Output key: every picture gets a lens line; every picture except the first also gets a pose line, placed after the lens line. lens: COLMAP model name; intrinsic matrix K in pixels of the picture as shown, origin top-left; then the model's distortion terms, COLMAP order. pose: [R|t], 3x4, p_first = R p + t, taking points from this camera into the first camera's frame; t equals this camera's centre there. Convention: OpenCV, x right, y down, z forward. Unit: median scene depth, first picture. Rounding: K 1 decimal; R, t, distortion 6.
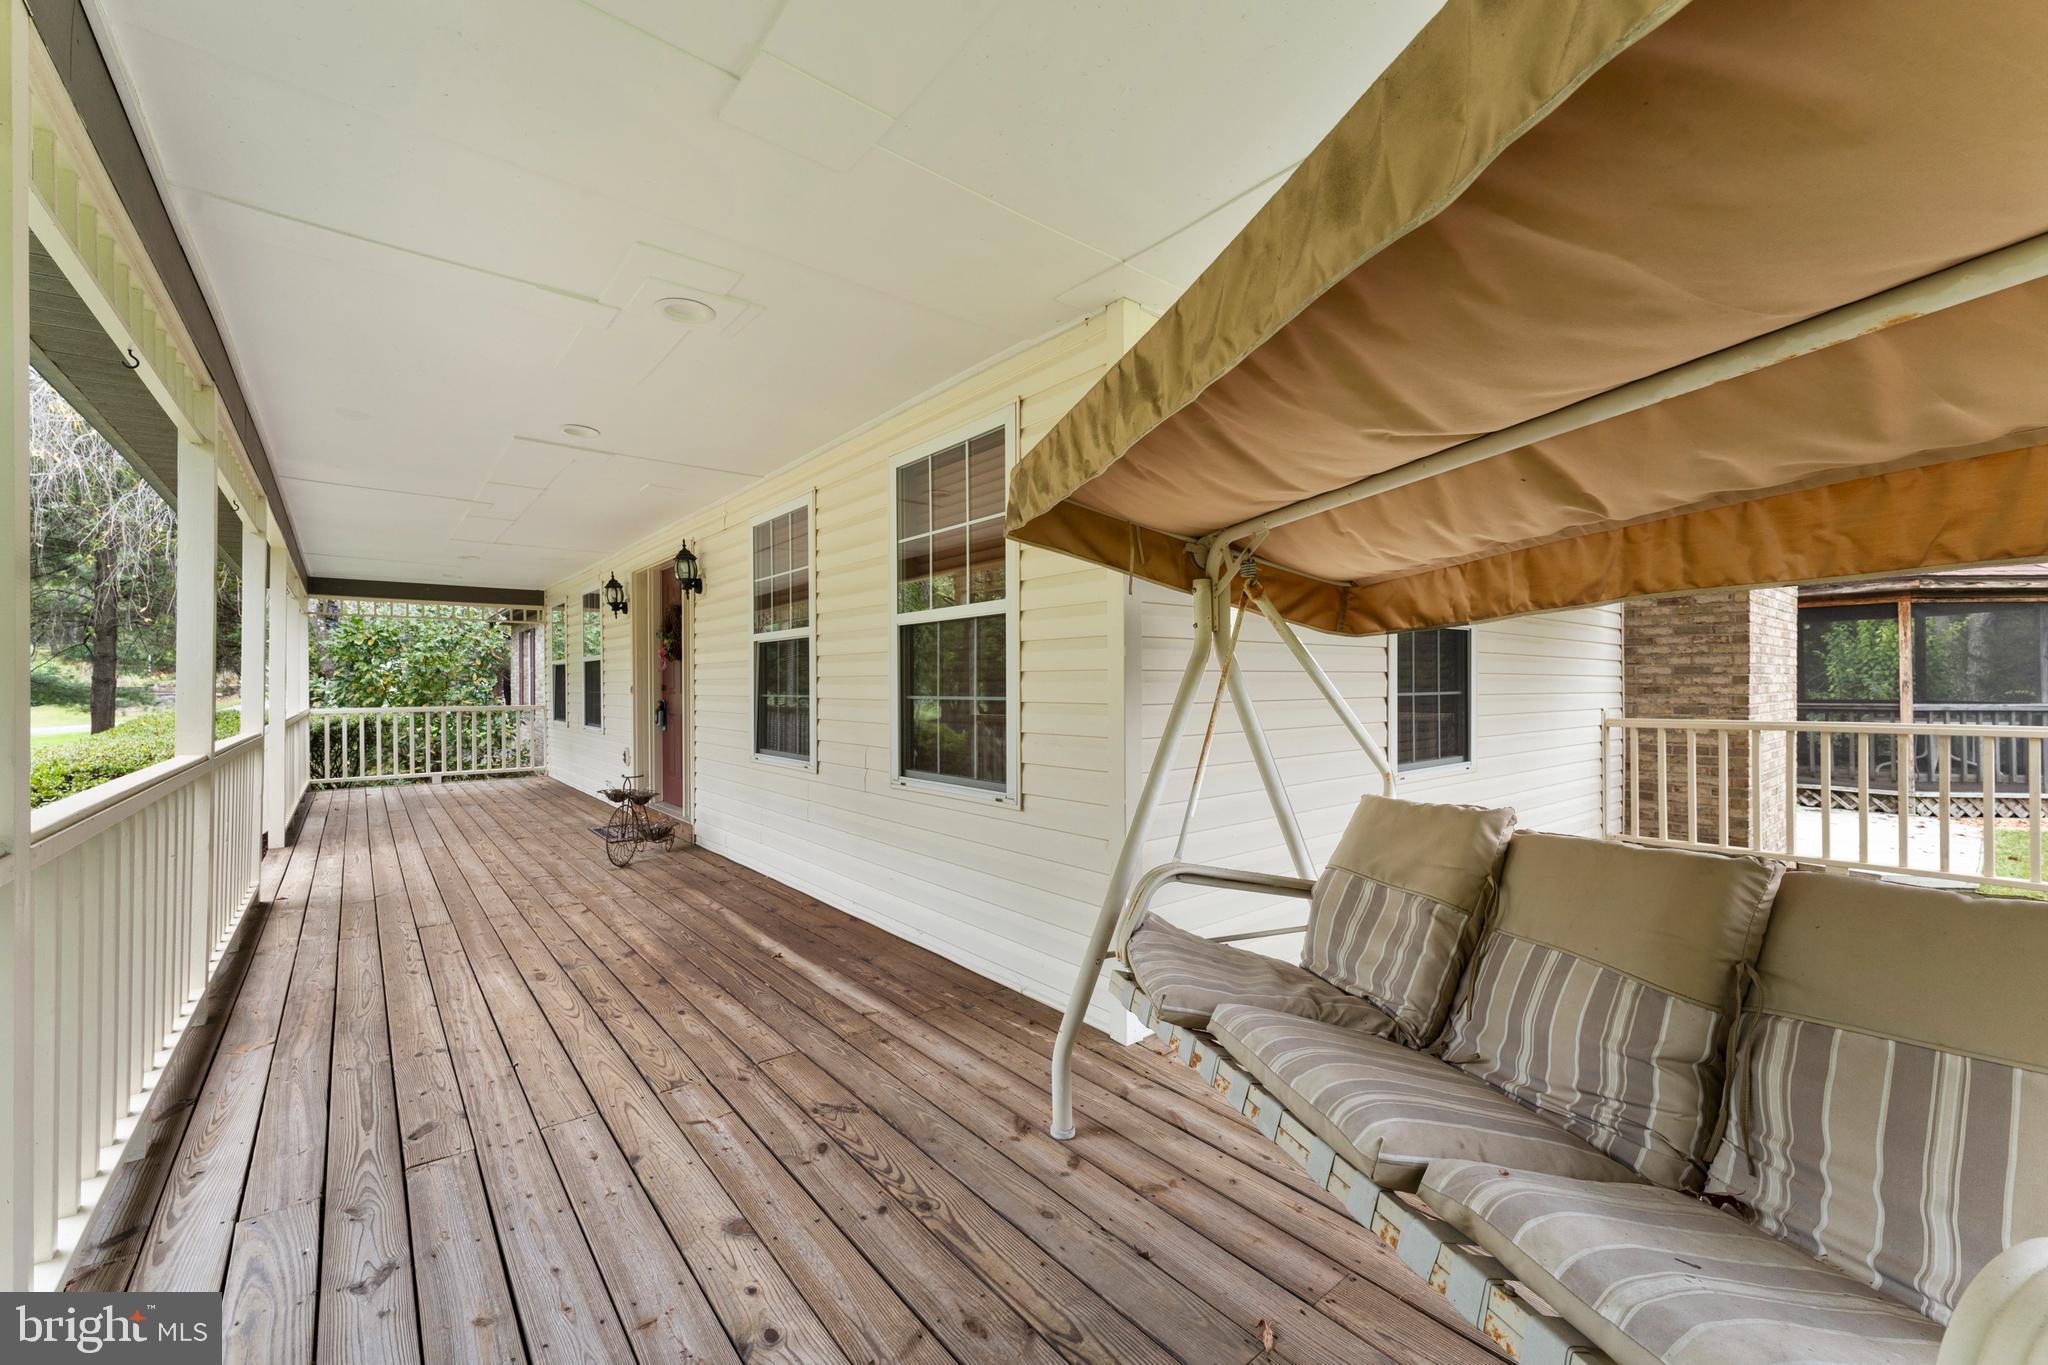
lens RADIAL K [[817.5, 0, 1019.5], [0, 817.5, 683.4], [0, 0, 1]] dist [0.001673, -0.000423]
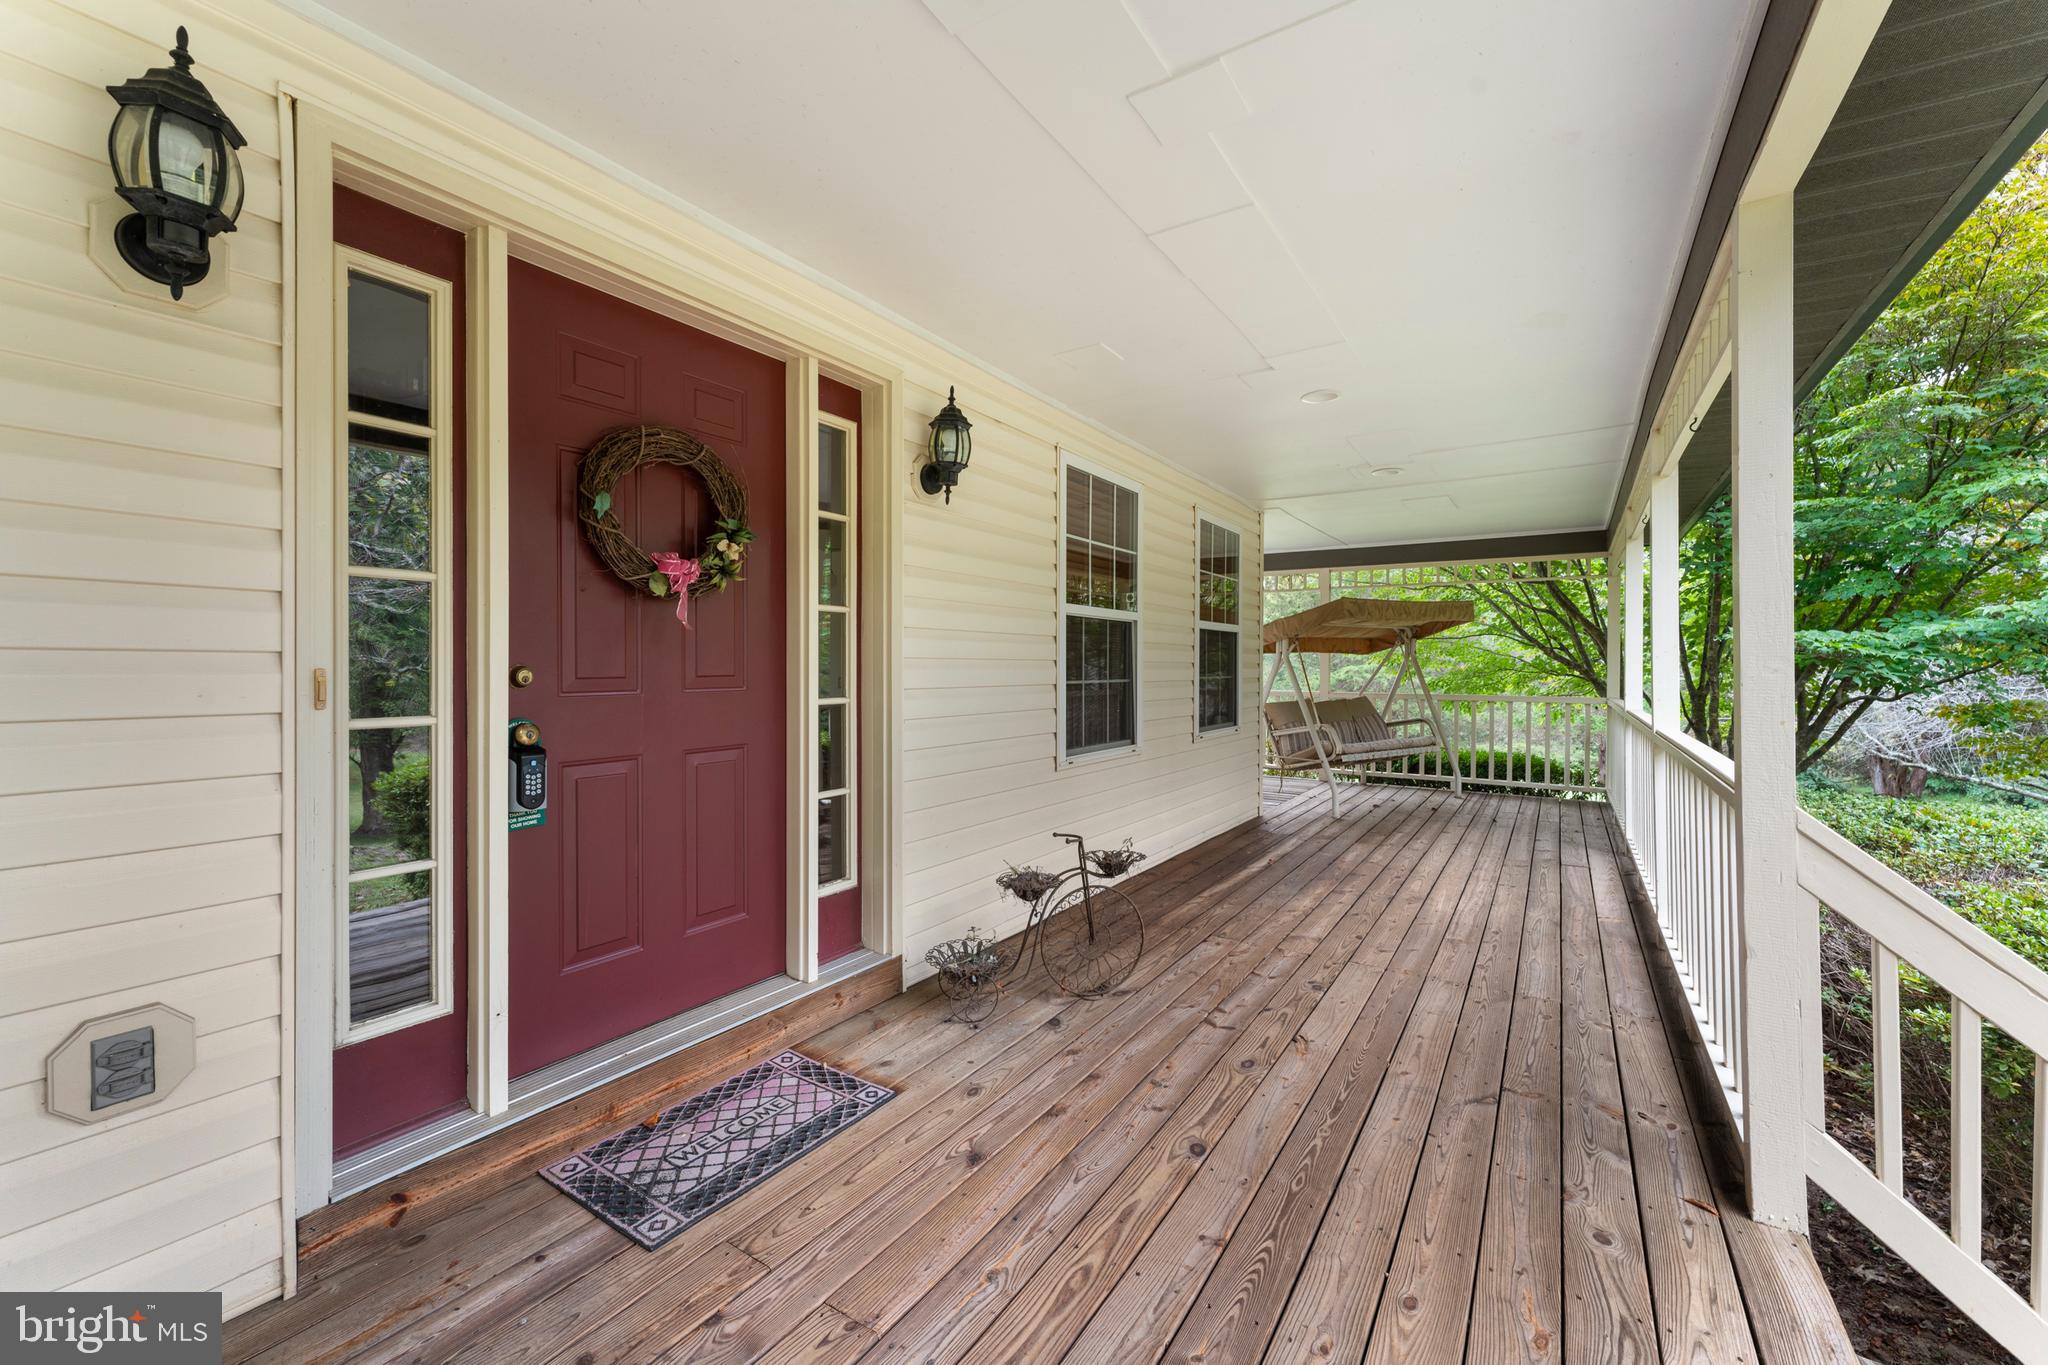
lens RADIAL K [[817.5, 0, 1012.2], [0, 817.5, 668.7], [0, 0, 1]] dist [0.001673, -0.000423]
pose [[-0.291442, 0.003101, 0.956583, -1.133581], [-0.004830, 0.999977, -0.004713, 0.004159], [-0.956576, -0.005993, -0.291421, 1.374638]]
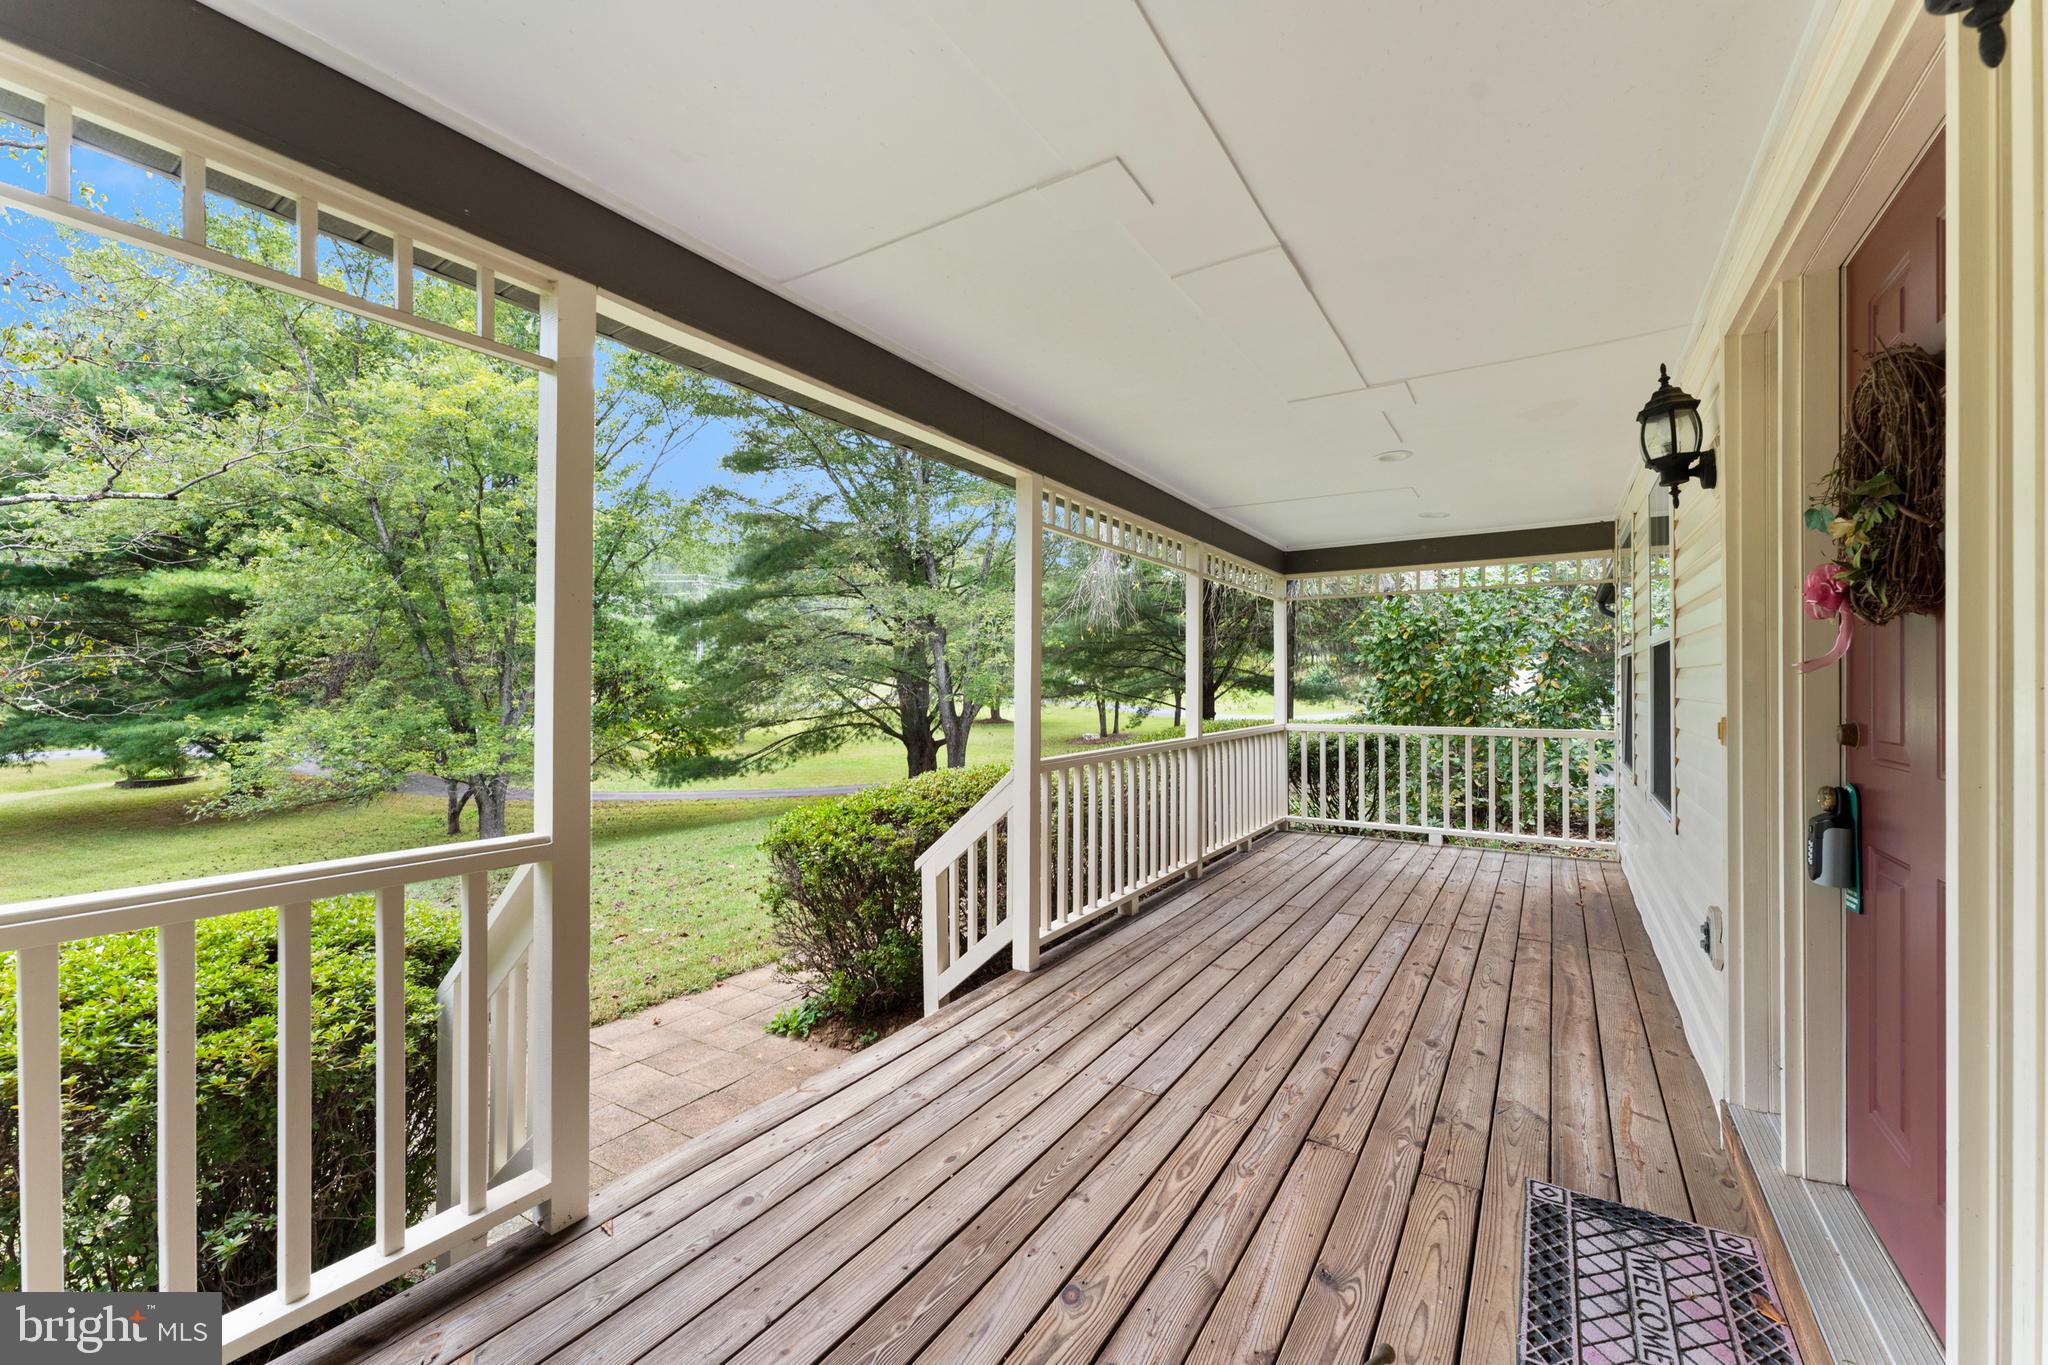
lens RADIAL K [[817.5, 0, 1030.9], [0, 817.5, 684.6], [0, 0, 1]] dist [0.001673, -0.000423]
pose [[0.317111, 0.002324, -0.948385, -0.416759], [0.002139, 0.999993, 0.003165, -0.016190], [0.948386, -0.003032, 0.317104, 1.025702]]
